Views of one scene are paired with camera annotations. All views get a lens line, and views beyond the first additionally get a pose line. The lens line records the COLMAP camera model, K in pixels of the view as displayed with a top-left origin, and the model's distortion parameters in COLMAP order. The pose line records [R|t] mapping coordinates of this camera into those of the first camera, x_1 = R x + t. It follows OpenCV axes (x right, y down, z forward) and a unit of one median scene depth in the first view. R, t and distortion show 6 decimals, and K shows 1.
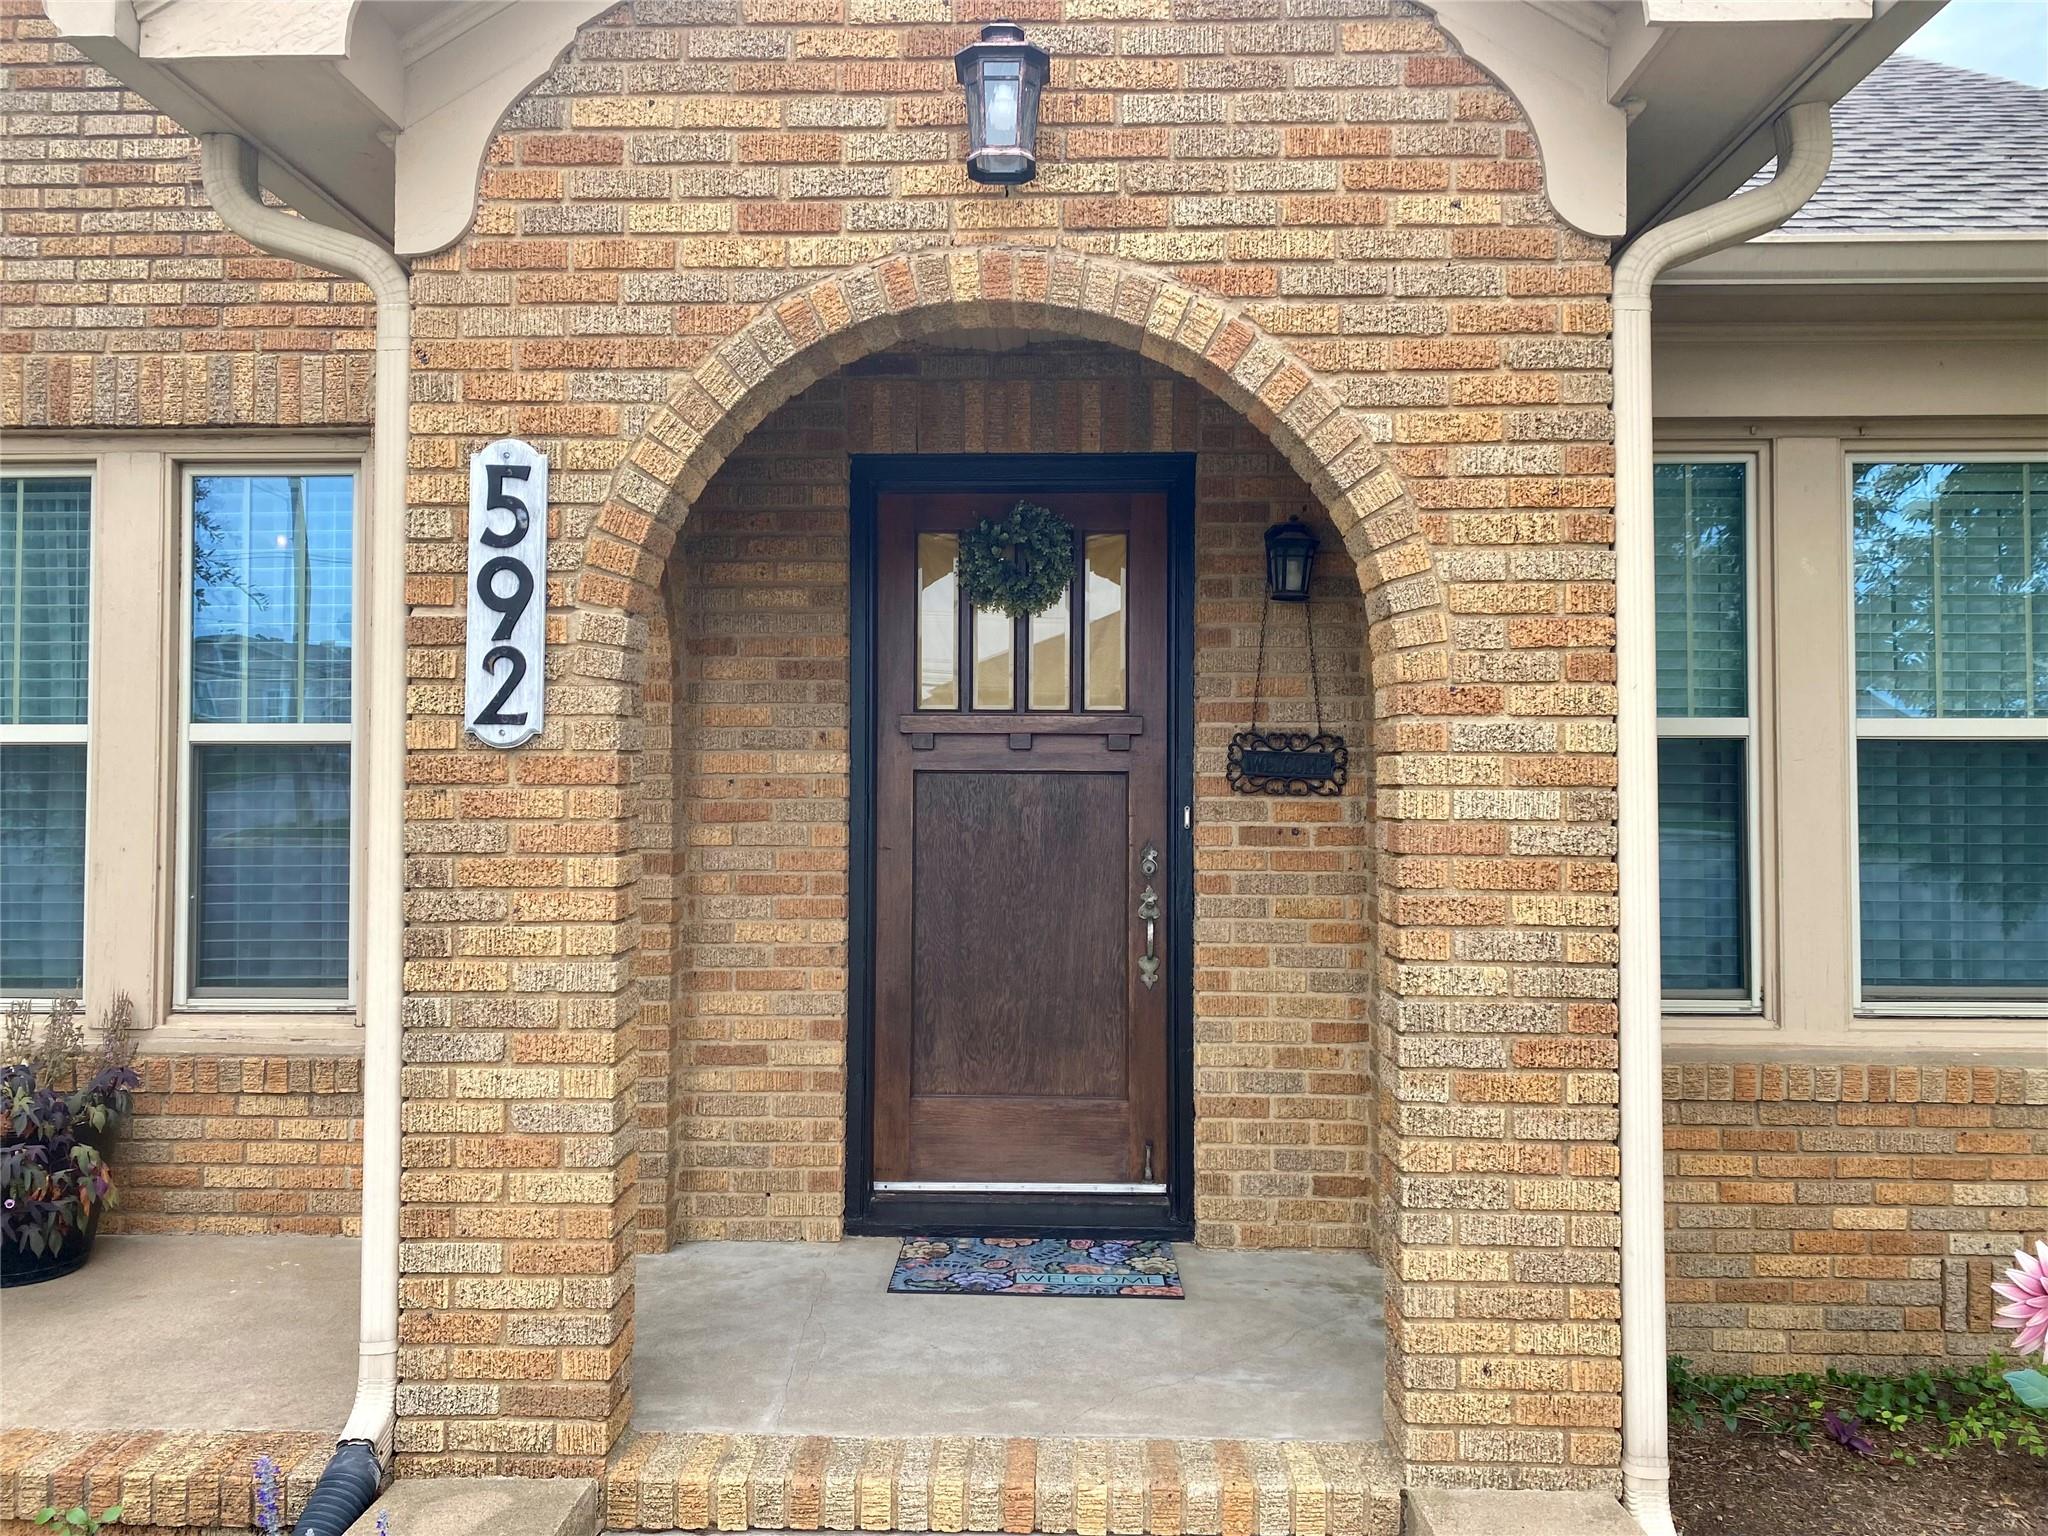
lens RADIAL K [[1555.5, 0, 1002.4], [0, 1555.5, 759.4], [0, 0, 1]] dist [0.057501, -0.070283]
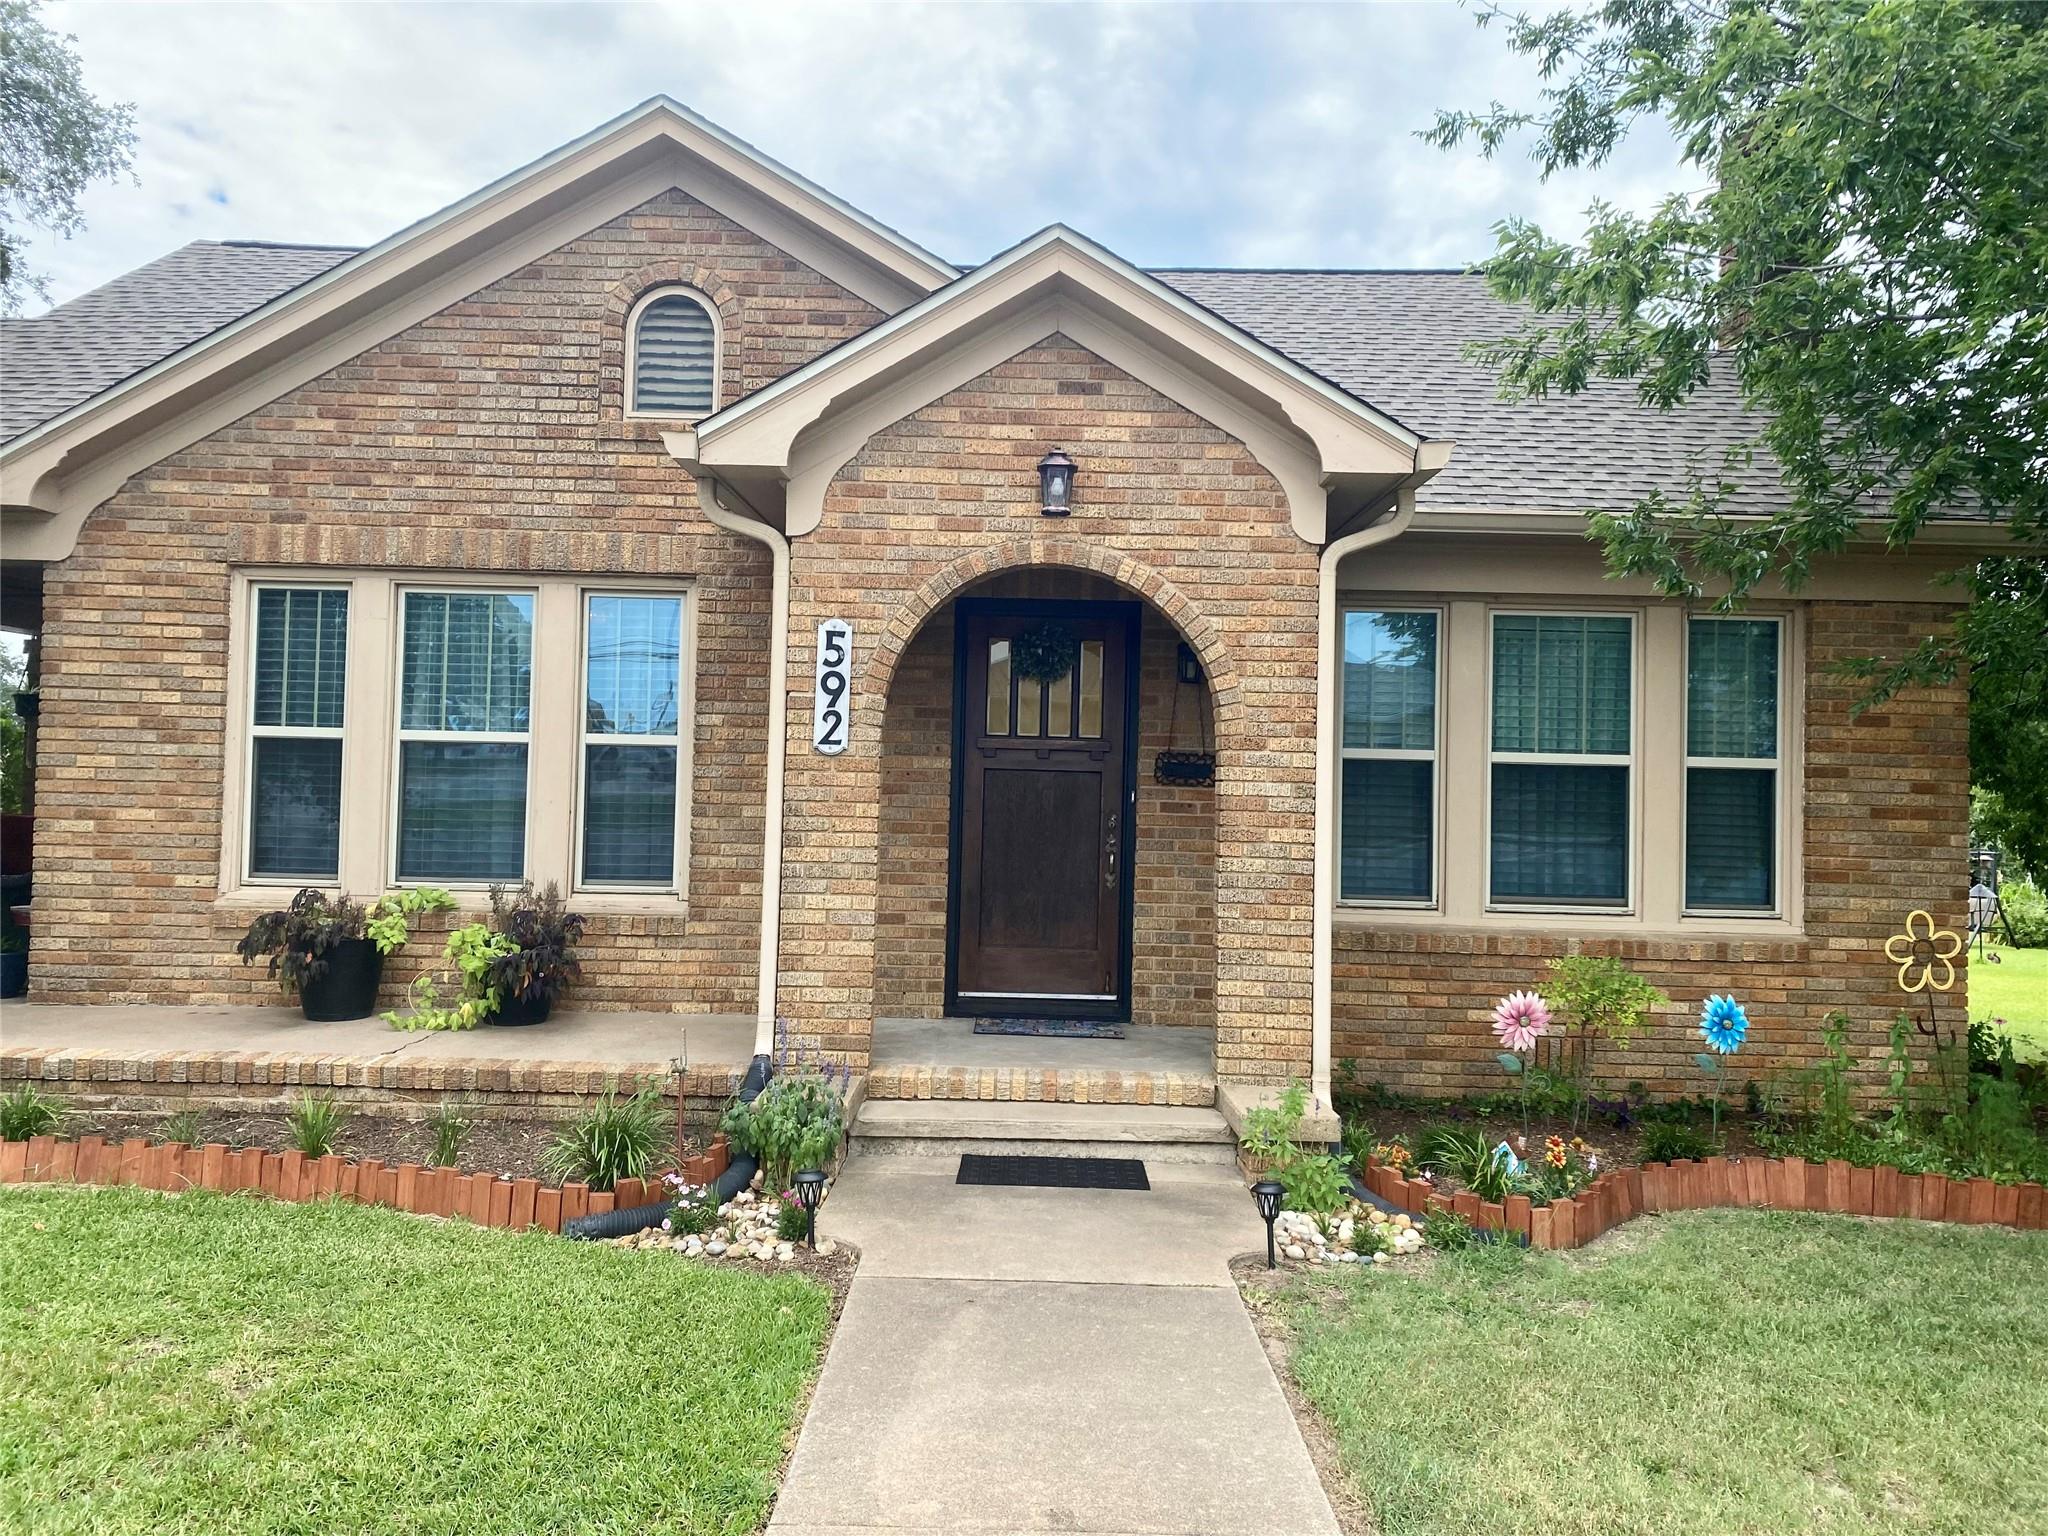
lens RADIAL K [[1300.5, 0, 1028.6], [0, 1300.5, 761.4], [0, 0, 1]] dist [0.078714, -0.000808]
pose [[0.999292, 0.022818, 0.029924, -0.081241], [-0.022851, 0.999739, 0.000756, -0.005345], [-0.029898, -0.001439, 0.999552, -0.842897]]
